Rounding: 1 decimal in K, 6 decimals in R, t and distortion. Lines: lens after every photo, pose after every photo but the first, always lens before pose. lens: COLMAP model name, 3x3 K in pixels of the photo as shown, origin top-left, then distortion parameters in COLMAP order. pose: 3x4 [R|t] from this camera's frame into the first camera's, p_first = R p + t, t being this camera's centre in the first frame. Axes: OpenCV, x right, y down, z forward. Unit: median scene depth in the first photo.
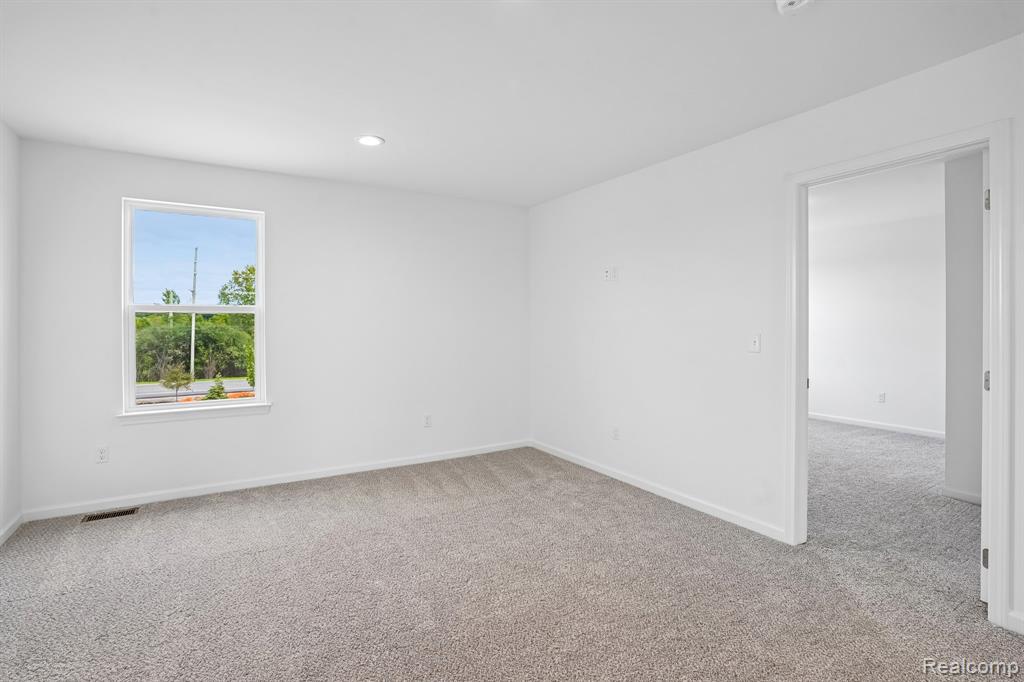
lens RADIAL K [[488.6, 0, 513.7], [0, 488.6, 335.9], [0, 0, 1]] dist [0.000215, -0.000280]
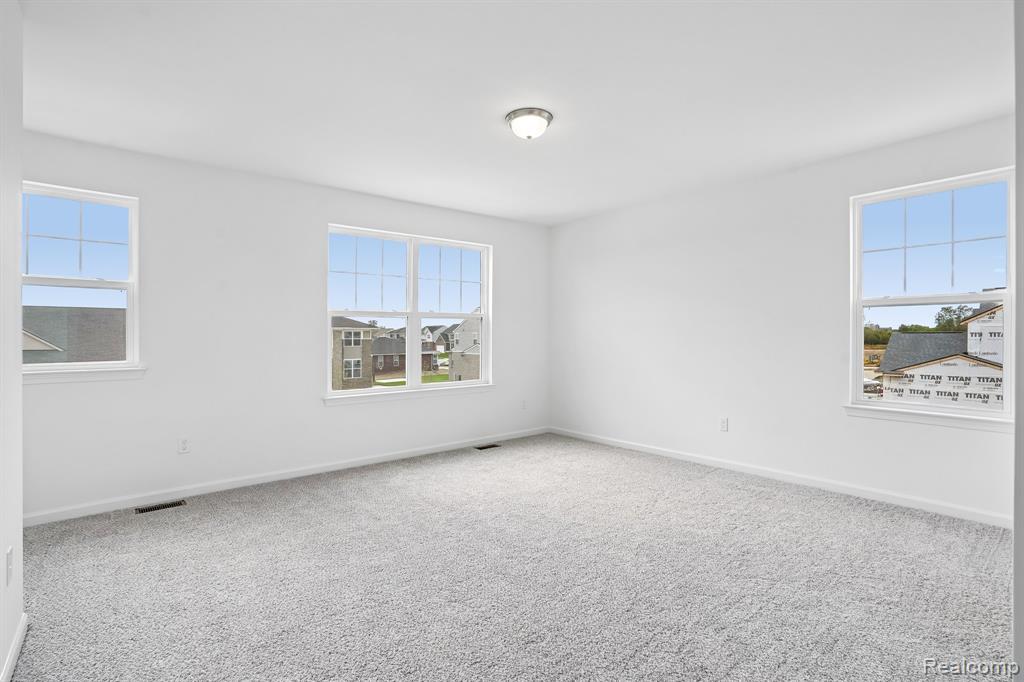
lens RADIAL K [[479.9, 0, 512.0], [0, 479.9, 341.0], [0, 0, 1]] dist [-0.004340, 0.000536]
pose [[0.987382, 0.001866, 0.158343, -0.250139], [-0.002448, 0.999991, 0.003480, 0.005555], [-0.158335, -0.003824, 0.987378, -0.133292]]
